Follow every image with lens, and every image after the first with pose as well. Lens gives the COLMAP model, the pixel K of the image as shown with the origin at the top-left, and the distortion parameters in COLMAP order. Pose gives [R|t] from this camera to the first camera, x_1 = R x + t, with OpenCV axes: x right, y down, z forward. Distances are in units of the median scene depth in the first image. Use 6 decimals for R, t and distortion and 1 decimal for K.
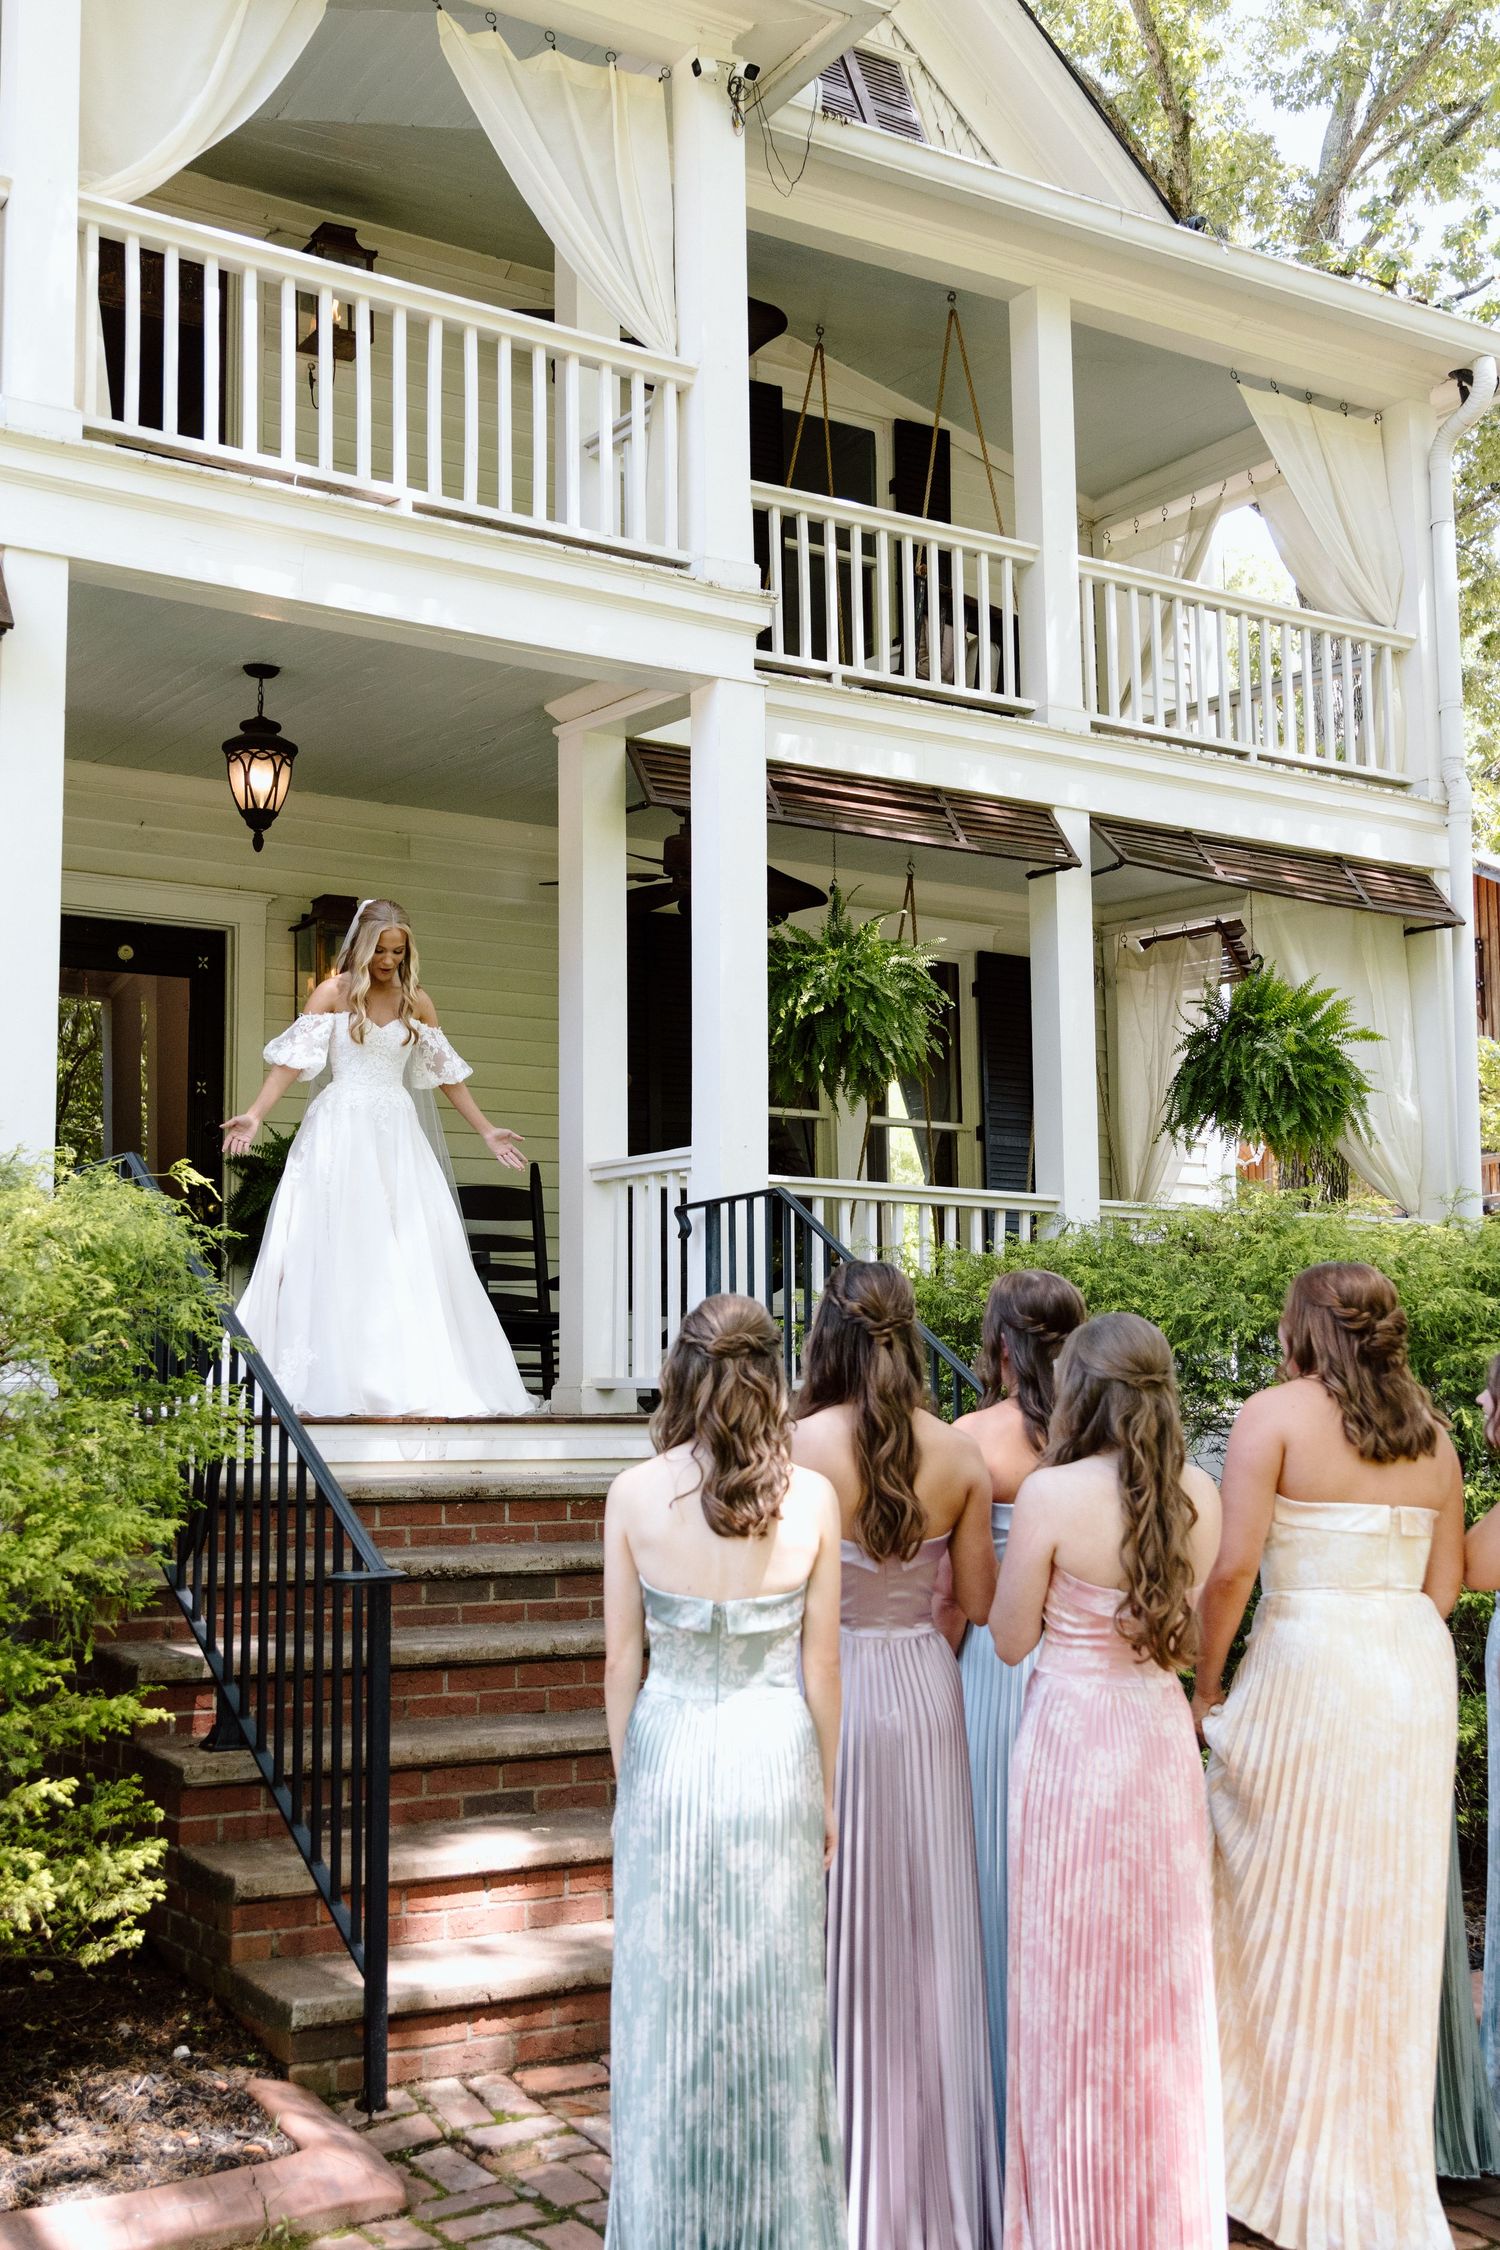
lens RADIAL K [[2483.4, 0, 758.1], [0, 2483.4, 1122.3], [0, 0, 1]] dist [0.018418, 0.000000]
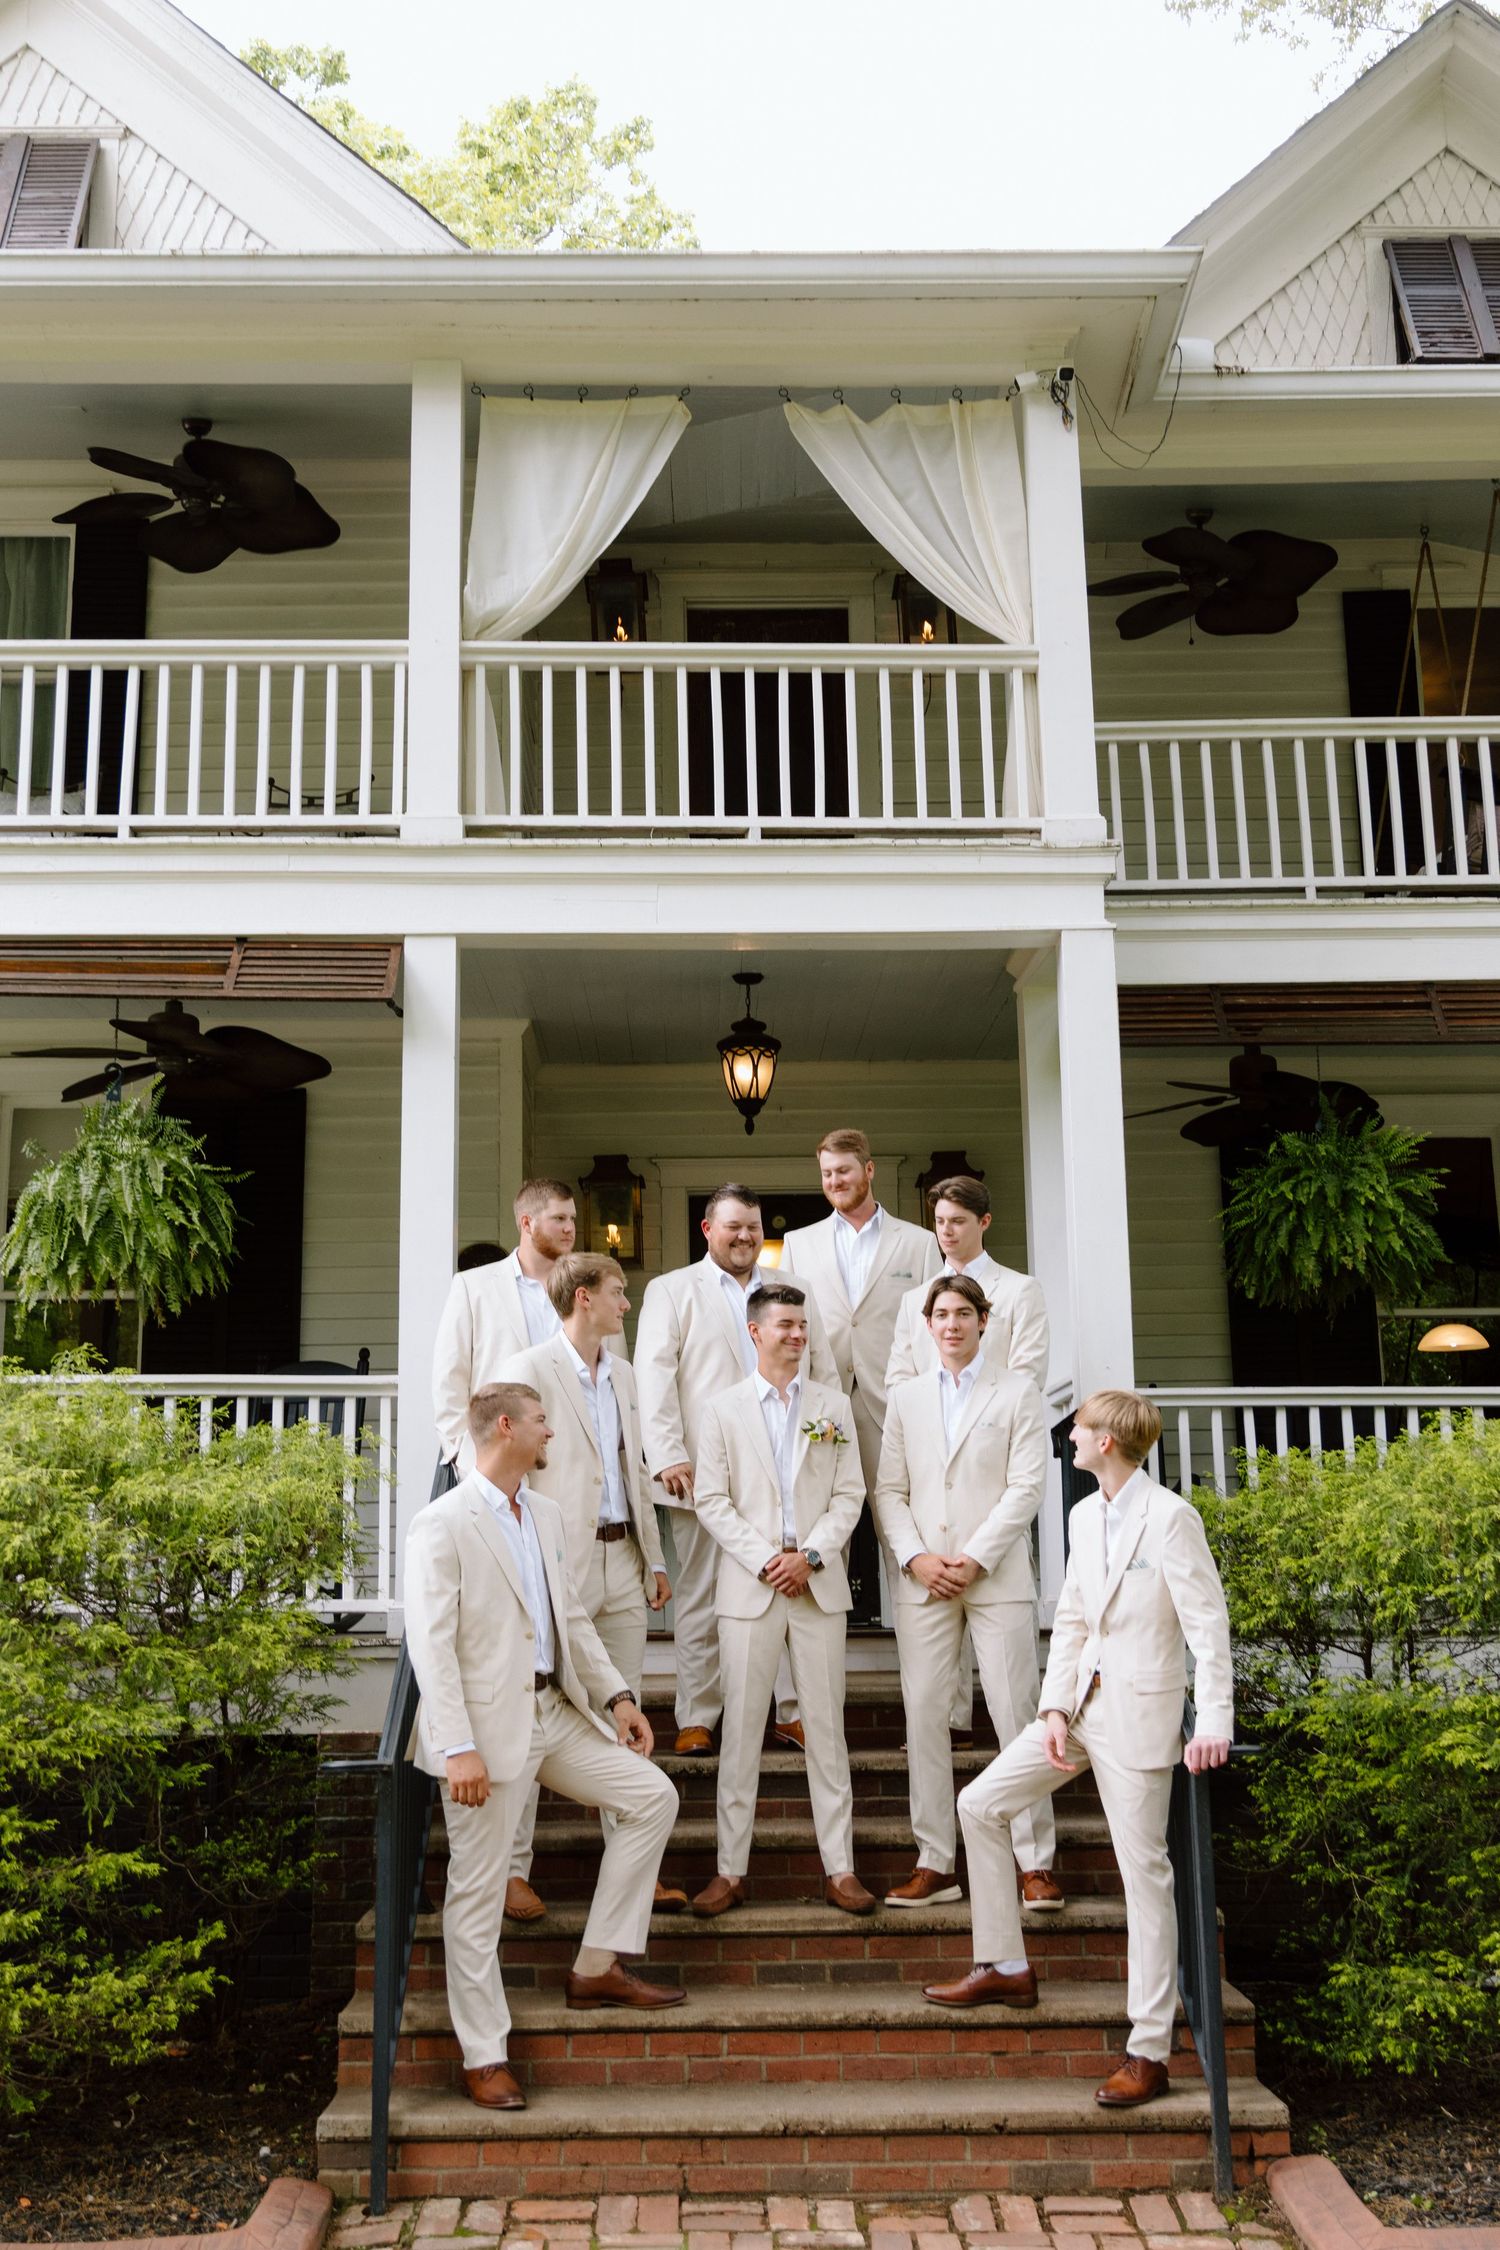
lens RADIAL K [[2483.4, 0, 735.8], [0, 2483.4, 1124.7], [0, 0, 1]] dist [0.018418, 0.000000]
pose [[0.853913, -0.113332, -0.507925, 0.390157], [0.071251, 0.992269, -0.101617, 0.002989], [0.515514, 0.050582, 0.855387, 0.013886]]
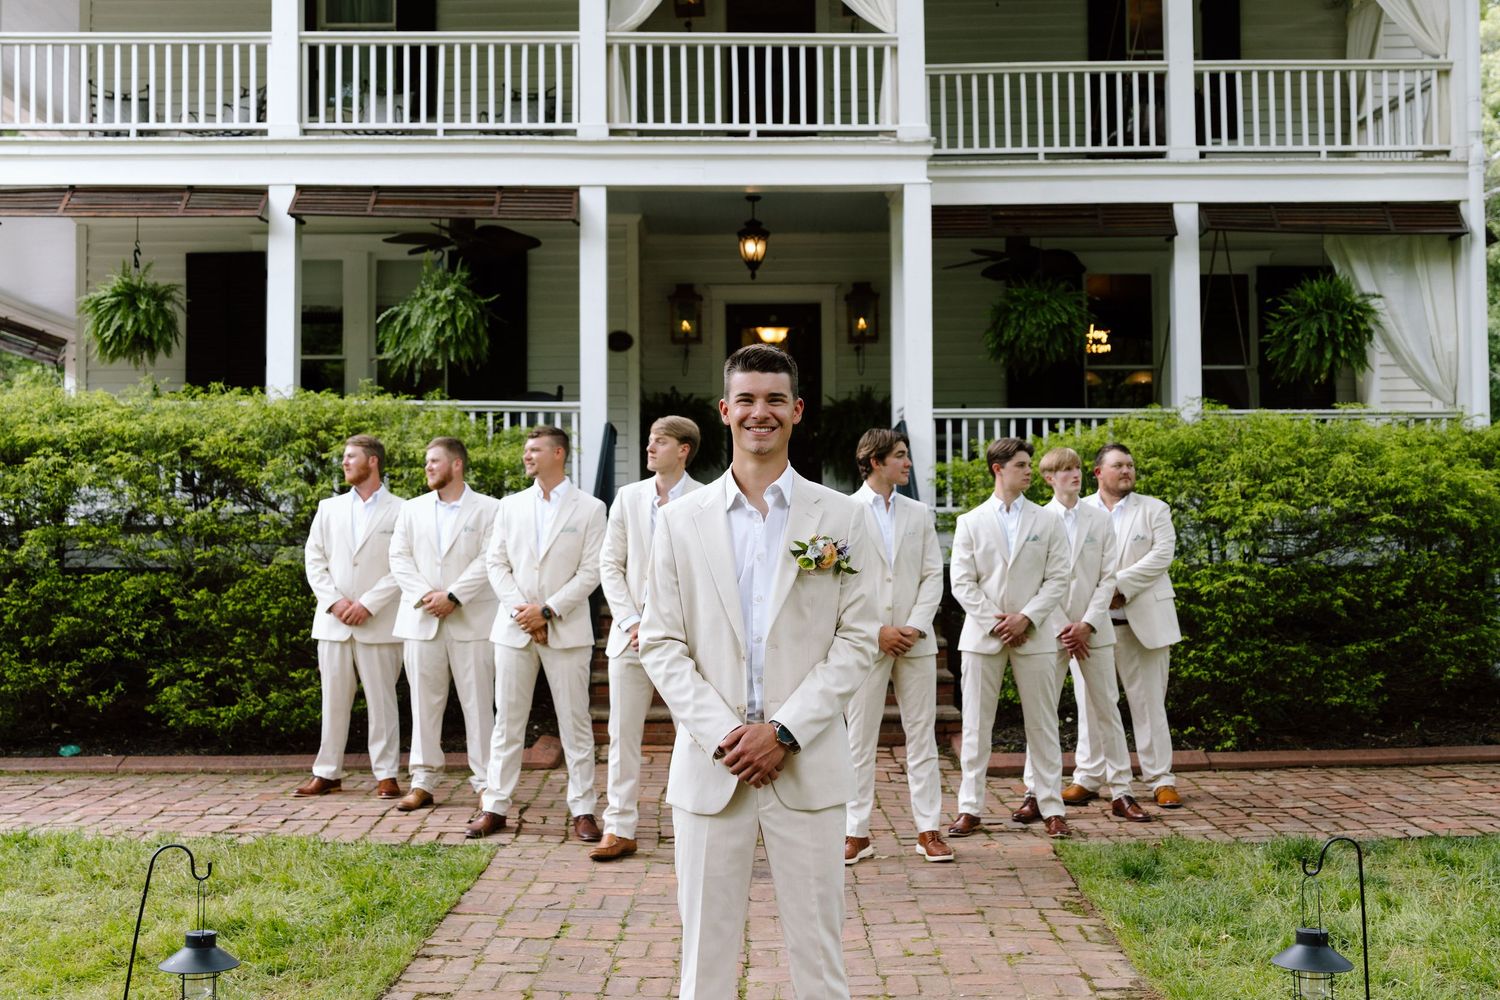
lens RADIAL K [[1655.6, 0, 752.5], [0, 1655.6, 497.9], [0, 0, 1]] dist [0.018418, 0.000000]
pose [[0.845537, -0.020867, -0.533509, 0.623613], [0.066506, 0.995570, 0.066462, -0.011064], [0.529759, -0.091677, 0.843179, -0.308270]]
